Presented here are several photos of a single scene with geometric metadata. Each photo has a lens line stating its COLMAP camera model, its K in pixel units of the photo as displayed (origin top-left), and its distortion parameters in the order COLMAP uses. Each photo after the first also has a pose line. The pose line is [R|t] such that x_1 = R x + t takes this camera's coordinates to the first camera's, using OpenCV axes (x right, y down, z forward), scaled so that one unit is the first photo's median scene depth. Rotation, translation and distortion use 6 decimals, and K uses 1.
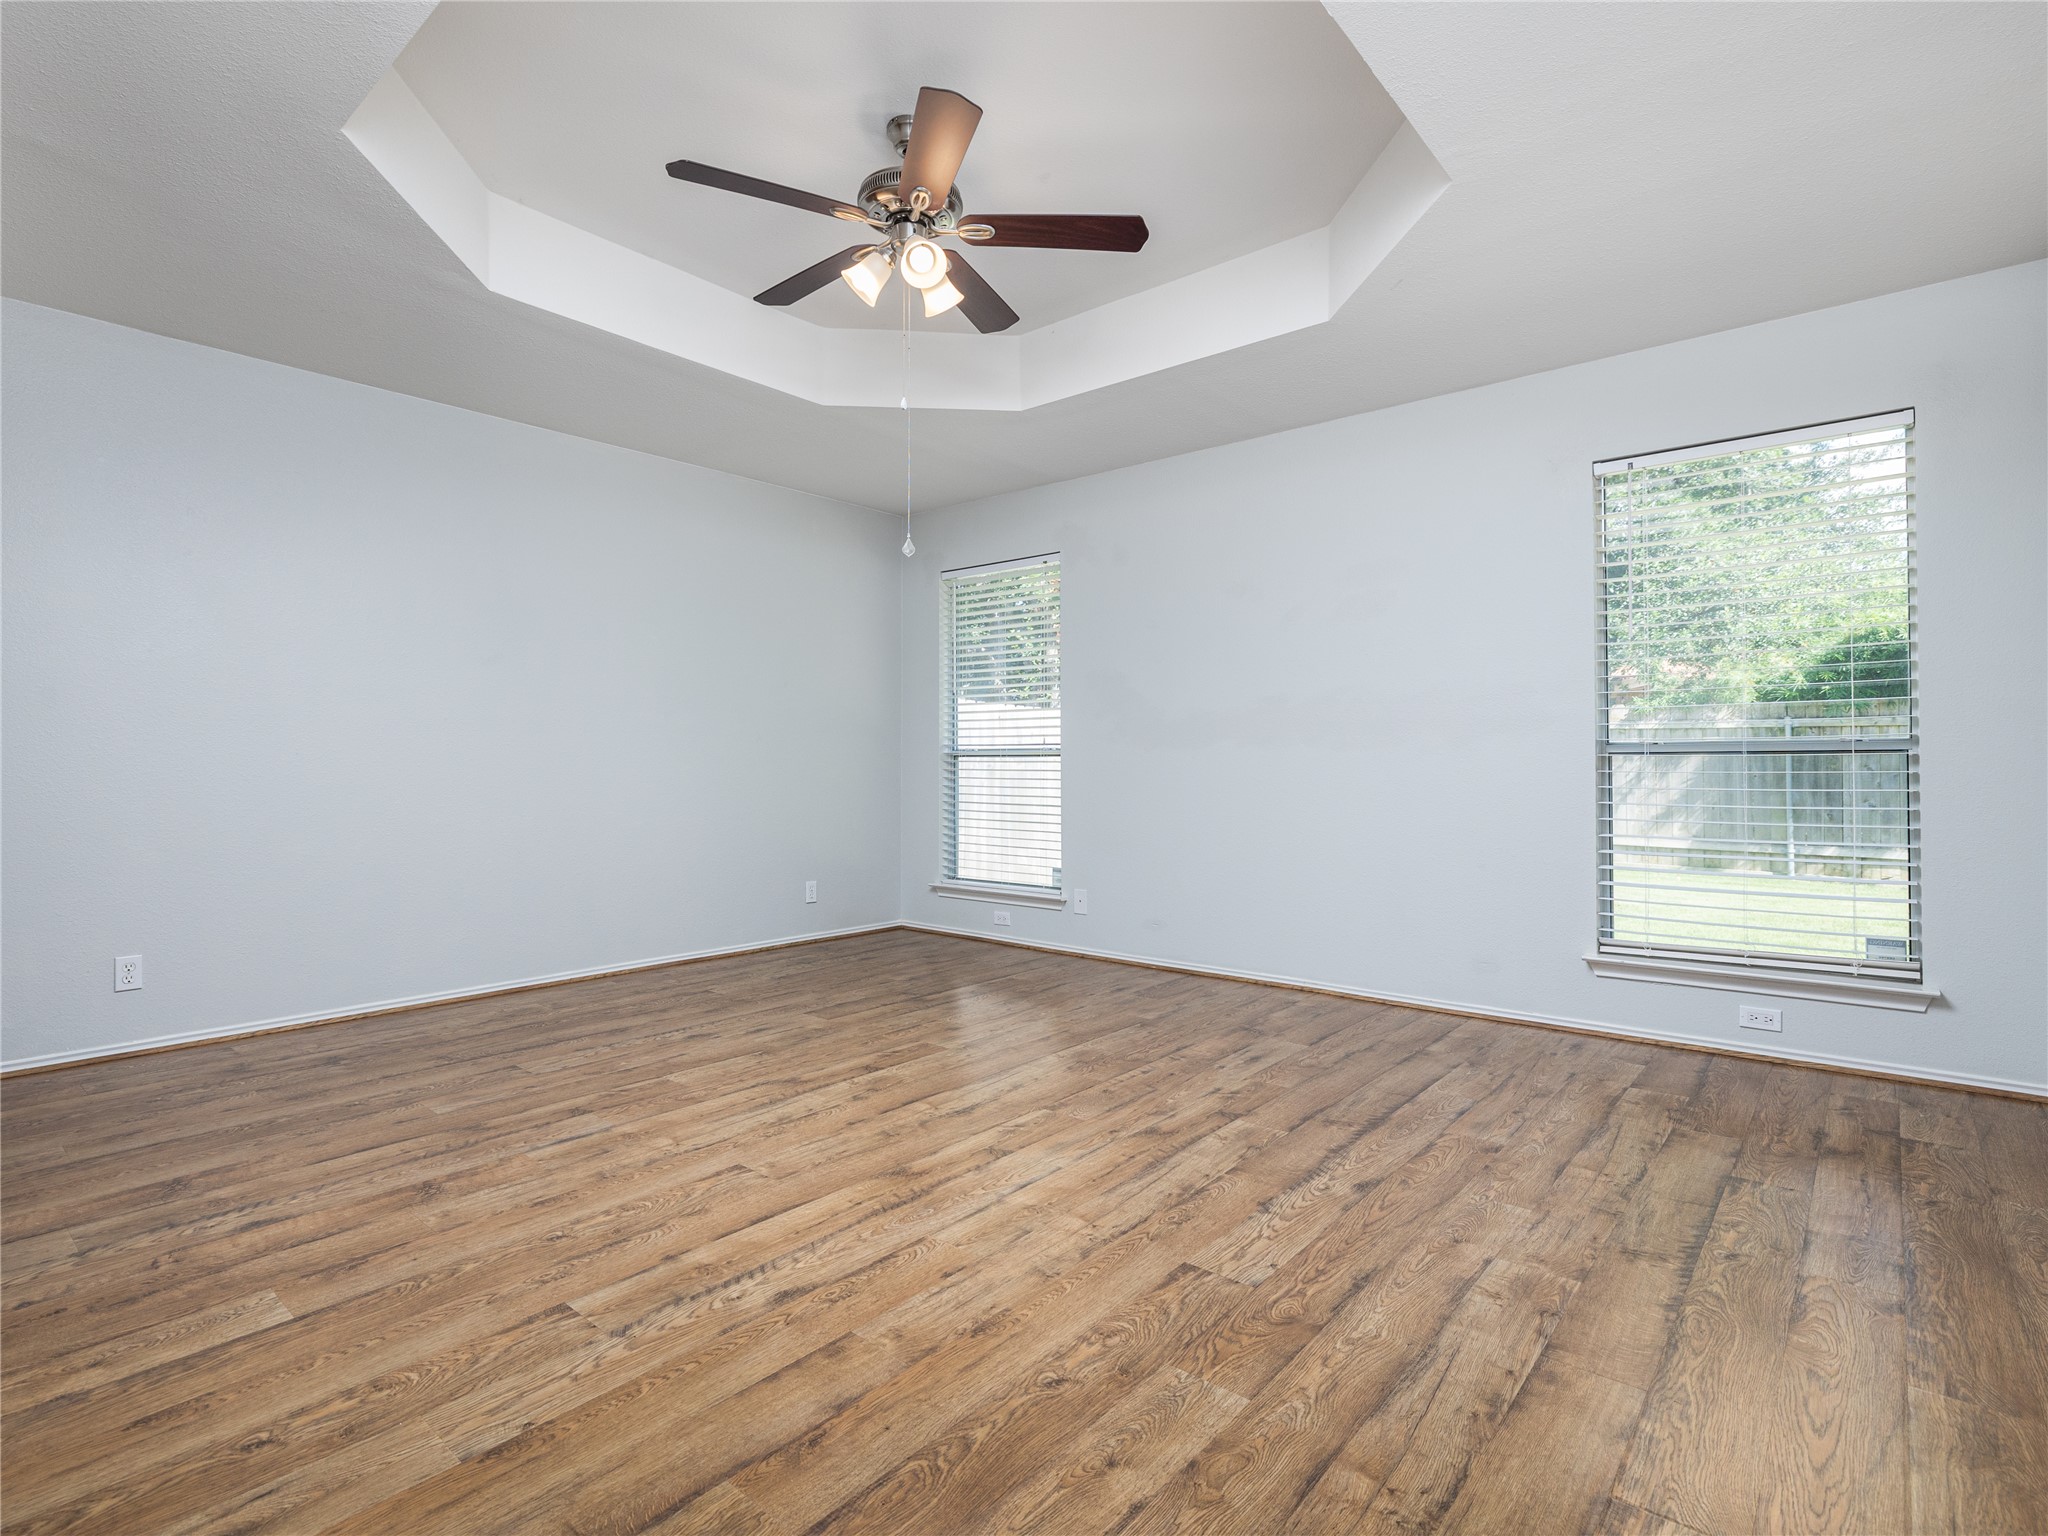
lens RADIAL K [[1059.9, 0, 1024.0], [0, 1059.9, 768.0], [0, 0, 1]] dist [-0.004836, 0.000883]
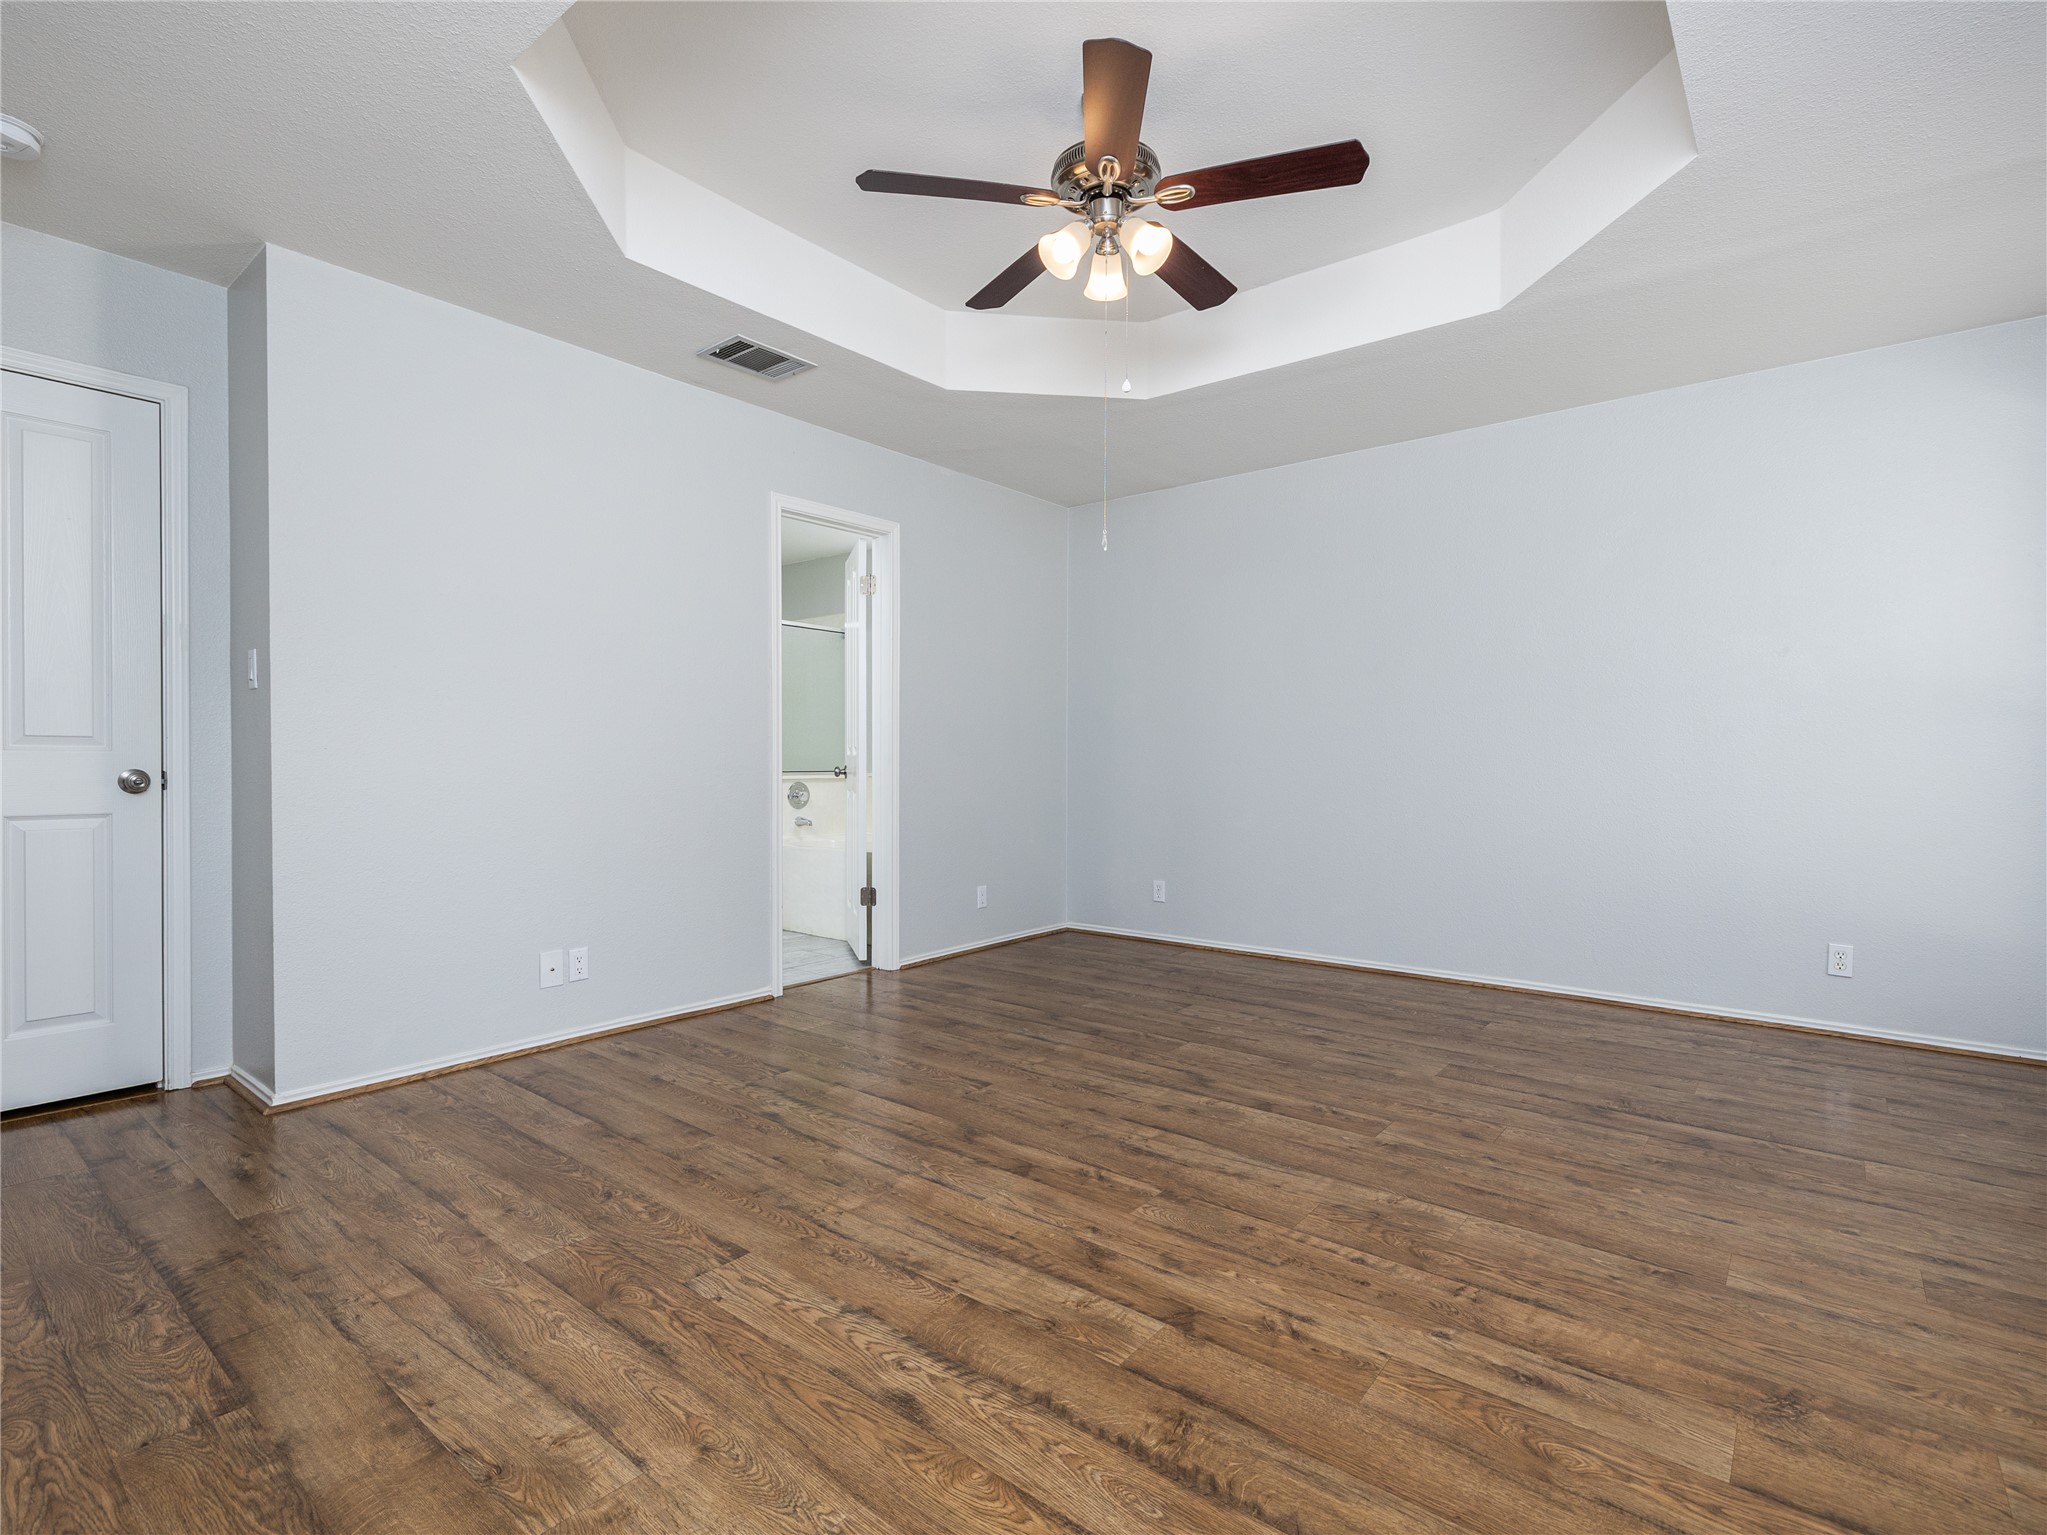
lens RADIAL K [[974.8, 0, 1015.9], [0, 974.8, 750.4], [0, 0, 1]] dist [0.000764, -0.000379]
pose [[0.001930, -0.009410, -0.999954, 0.876264], [-0.007131, 0.999930, -0.009424, -0.016188], [0.999973, 0.007148, 0.001863, 0.984998]]
